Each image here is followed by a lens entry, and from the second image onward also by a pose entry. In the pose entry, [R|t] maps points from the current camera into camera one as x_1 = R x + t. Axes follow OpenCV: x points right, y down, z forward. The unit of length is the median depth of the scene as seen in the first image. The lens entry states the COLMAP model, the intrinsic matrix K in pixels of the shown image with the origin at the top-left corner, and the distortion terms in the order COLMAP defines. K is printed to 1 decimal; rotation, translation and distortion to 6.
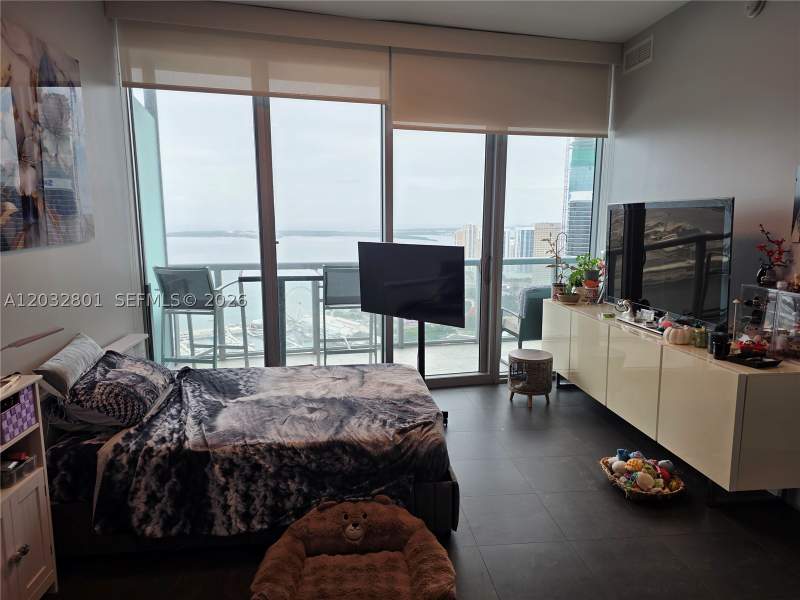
lens RADIAL K [[528.1, 0, 408.9], [0, 528.1, 301.0], [0, 0, 1]] dist [0.071043, -0.063167]
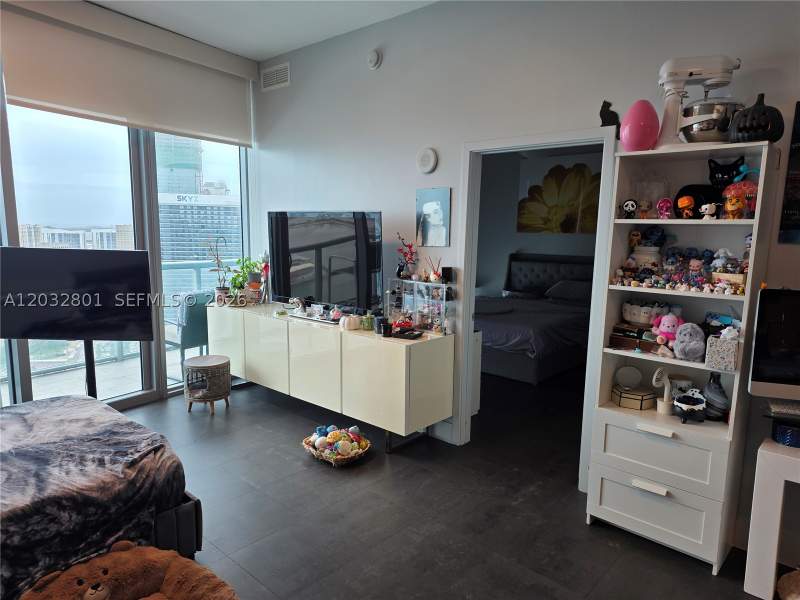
lens RADIAL K [[528.1, 0, 408.9], [0, 528.1, 301.0], [0, 0, 1]] dist [0.071043, -0.063167]
pose [[0.738356, -0.080451, 0.669595, -0.202116], [0.083123, 0.996145, 0.028027, -0.007987], [-0.669269, 0.034965, 0.742197, 0.019358]]
